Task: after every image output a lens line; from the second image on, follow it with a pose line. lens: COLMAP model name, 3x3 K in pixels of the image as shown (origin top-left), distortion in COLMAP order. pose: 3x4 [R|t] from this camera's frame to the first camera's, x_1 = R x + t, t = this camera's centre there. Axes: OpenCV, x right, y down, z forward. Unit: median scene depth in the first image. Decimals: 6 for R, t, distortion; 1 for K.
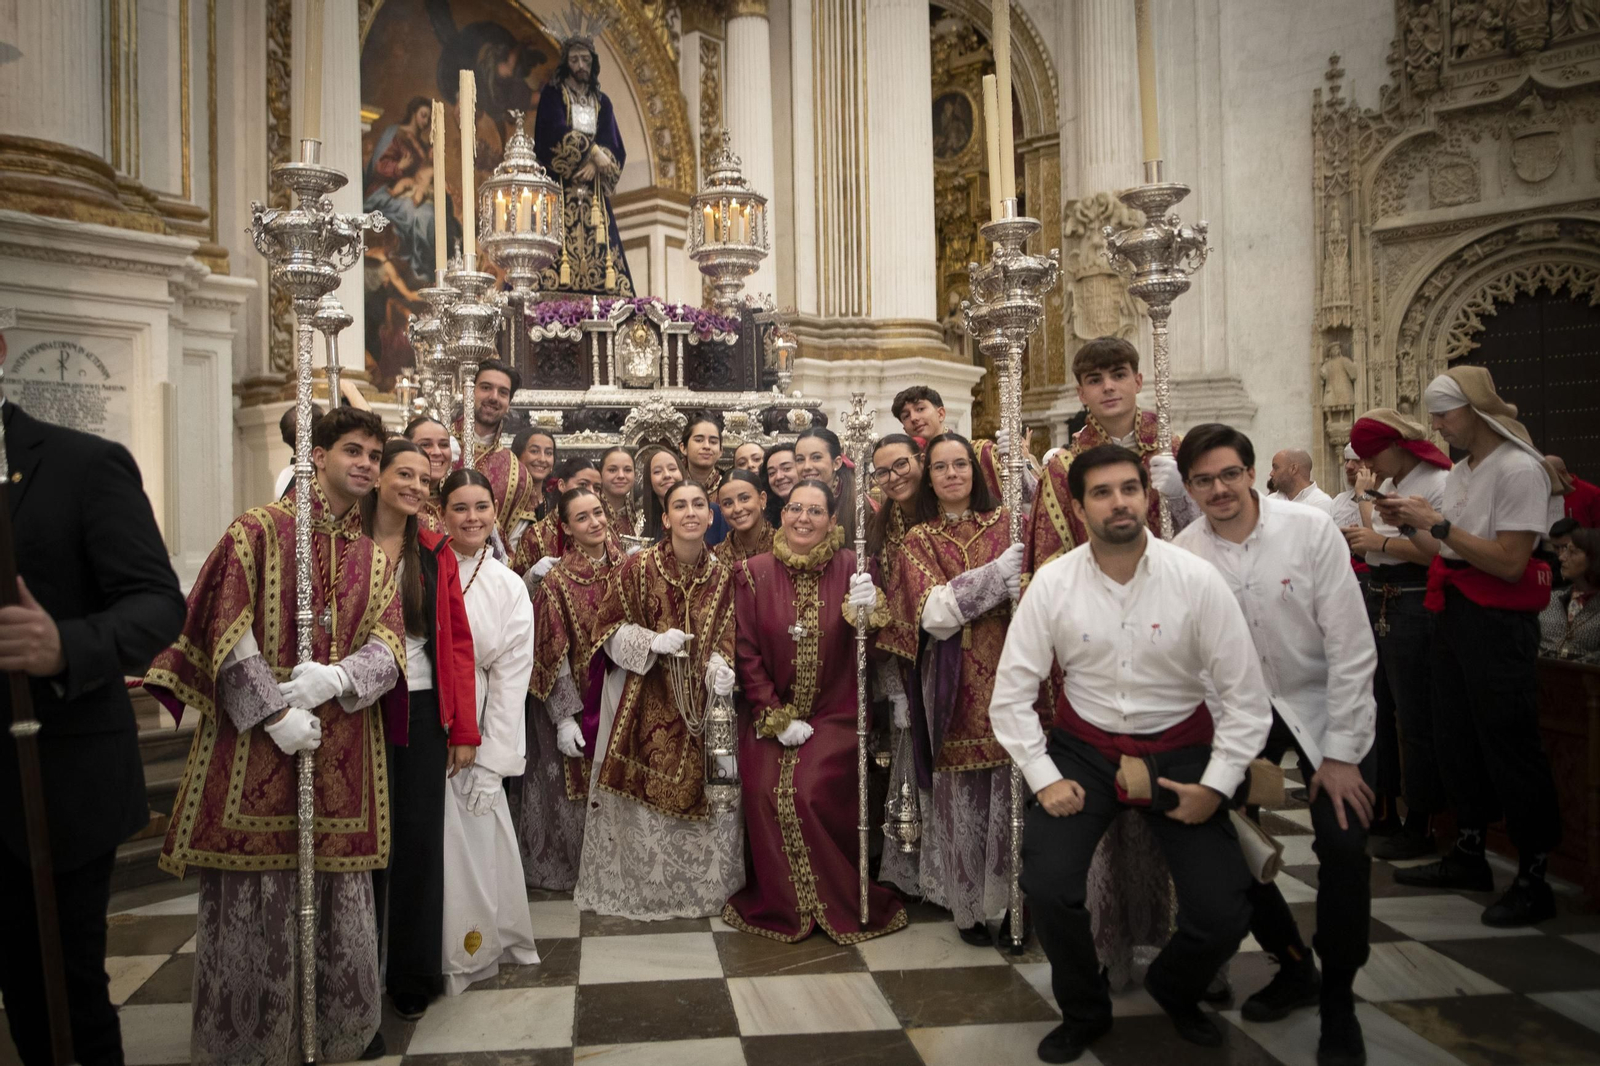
lens RADIAL K [[1197.8, 0, 808.6], [0, 1197.8, 514.8], [0, 0, 1]] dist [-0.068302, -0.000317]
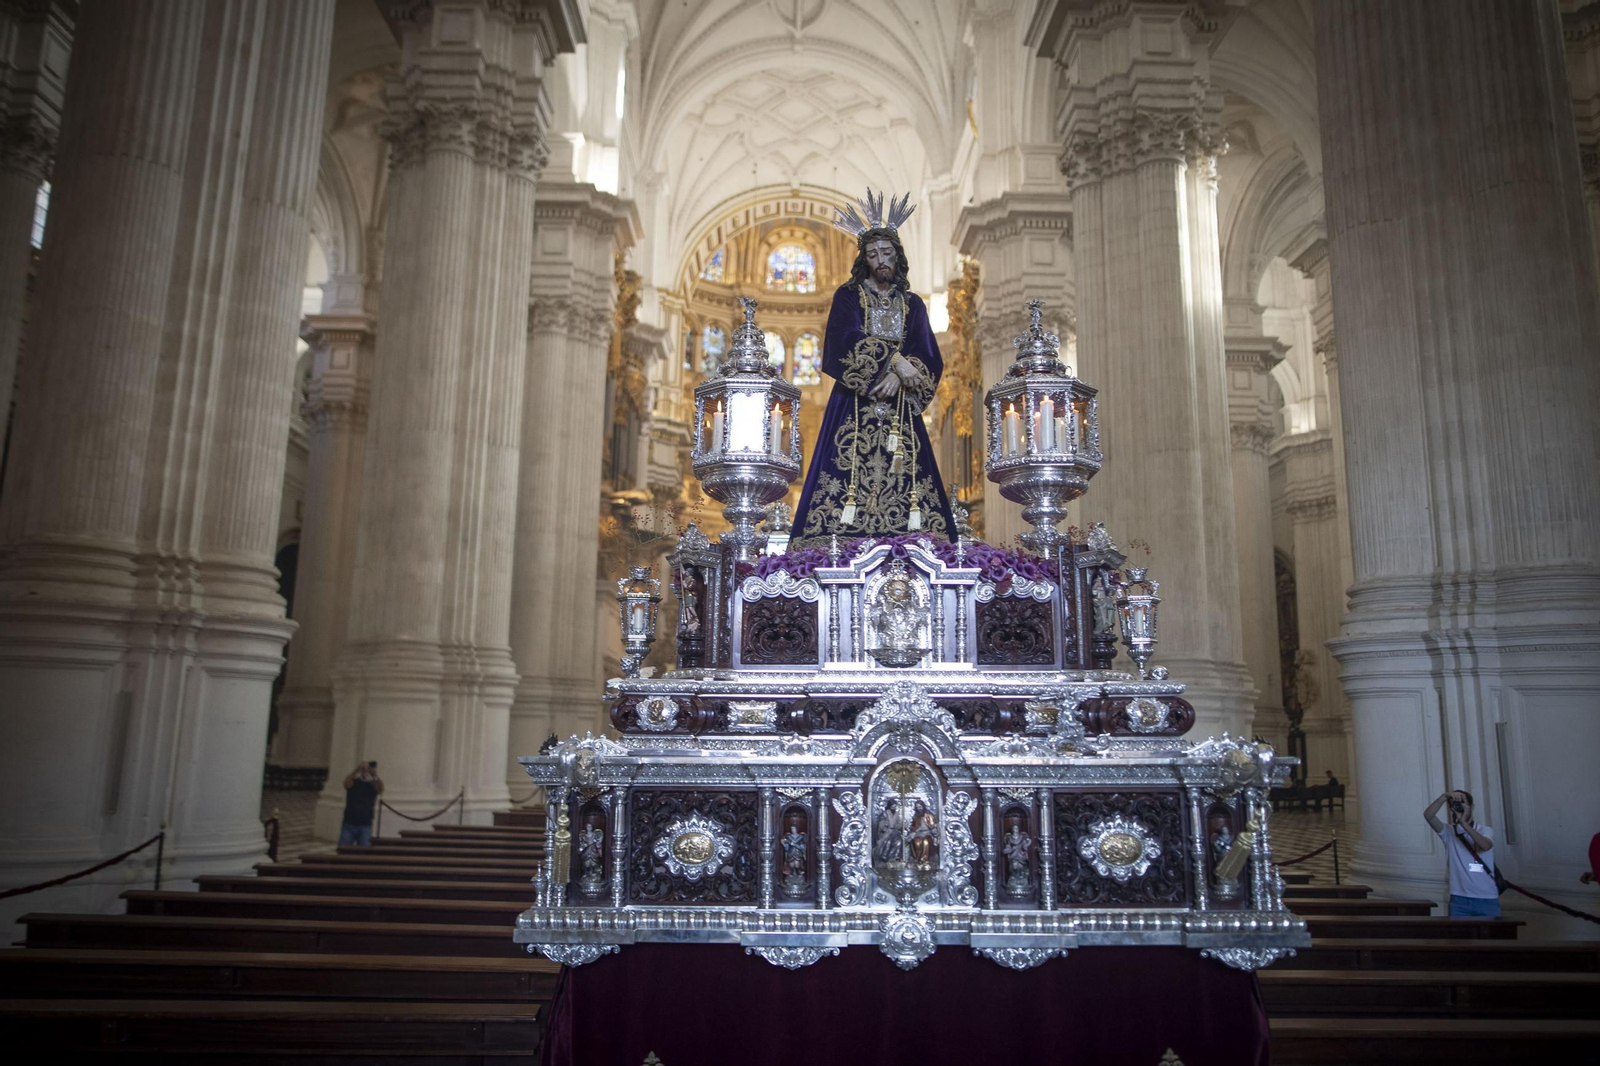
lens RADIAL K [[1197.8, 0, 808.6], [0, 1197.8, 514.8], [0, 0, 1]] dist [-0.068302, -0.000317]
pose [[0.937424, -0.045324, -0.345228, 0.046749], [-0.029364, 0.977669, -0.208088, -0.047911], [0.346950, 0.205204, 0.915160, 0.348594]]
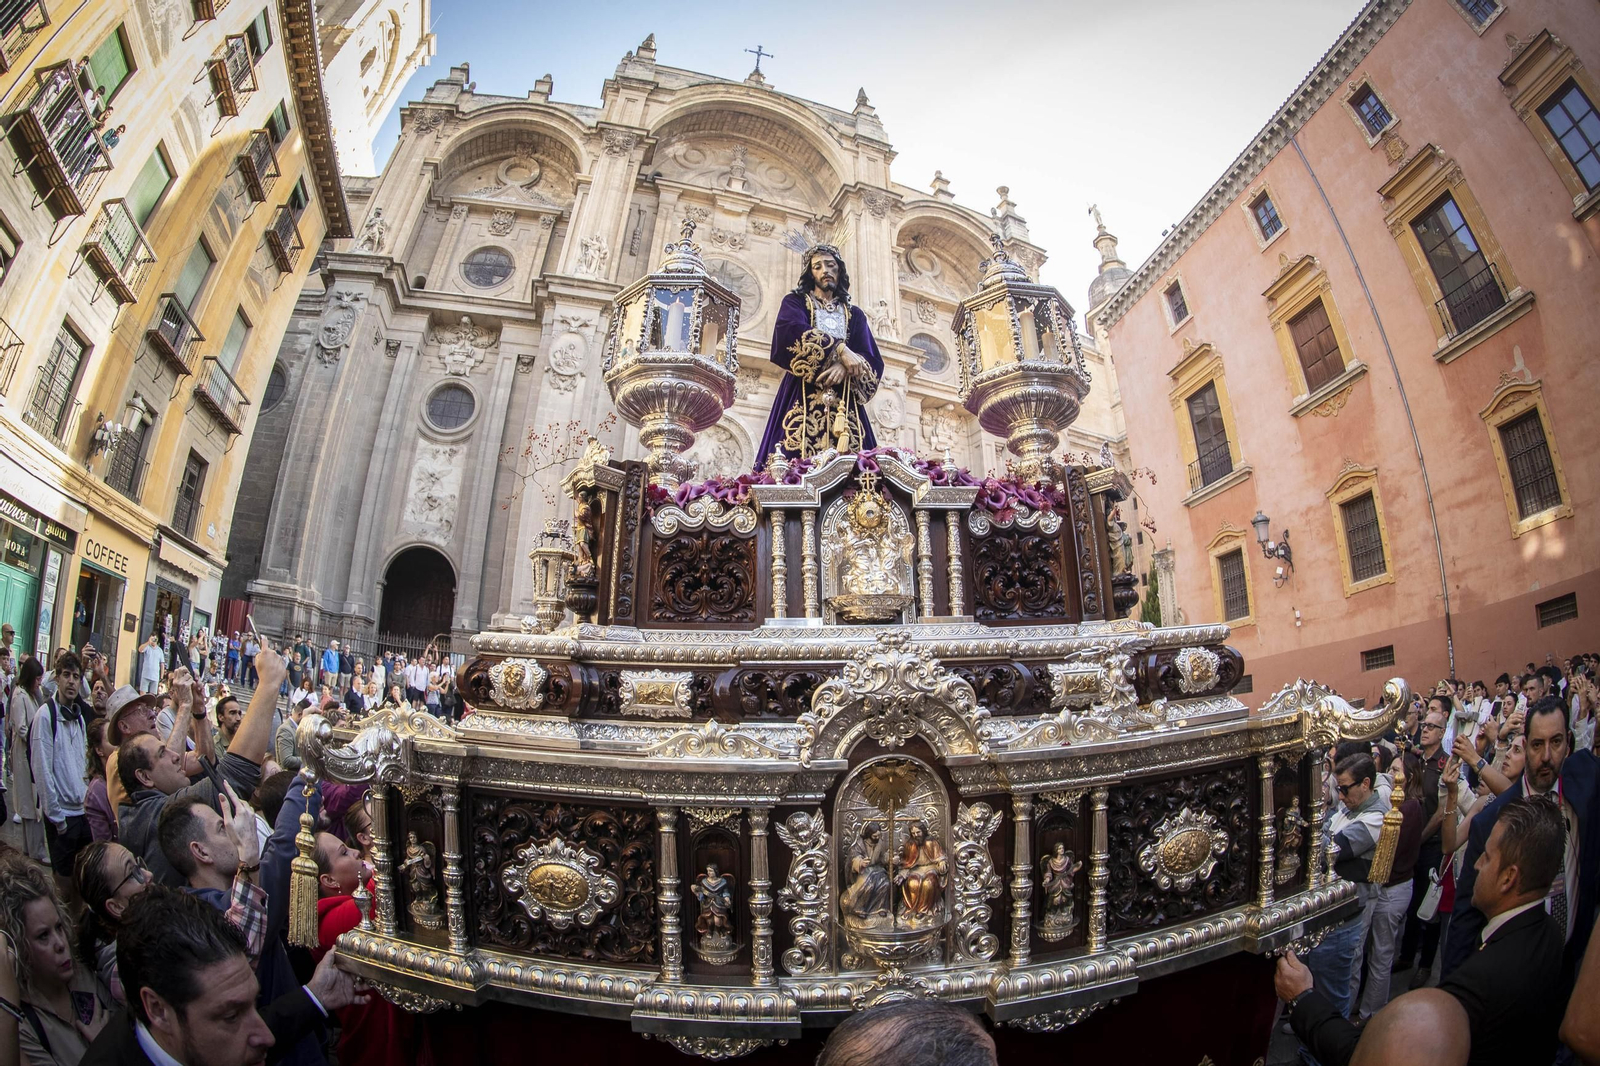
lens RADIAL K [[697.8, 0, 803.0], [0, 697.8, 536.0], [0, 0, 1]] dist [-0.312709, 0.084956]
pose [[0.938507, -0.079803, -0.335910, -0.071148], [-0.014937, 0.962625, -0.270426, -0.063656], [0.344936, 0.258814, 0.902239, 0.729310]]
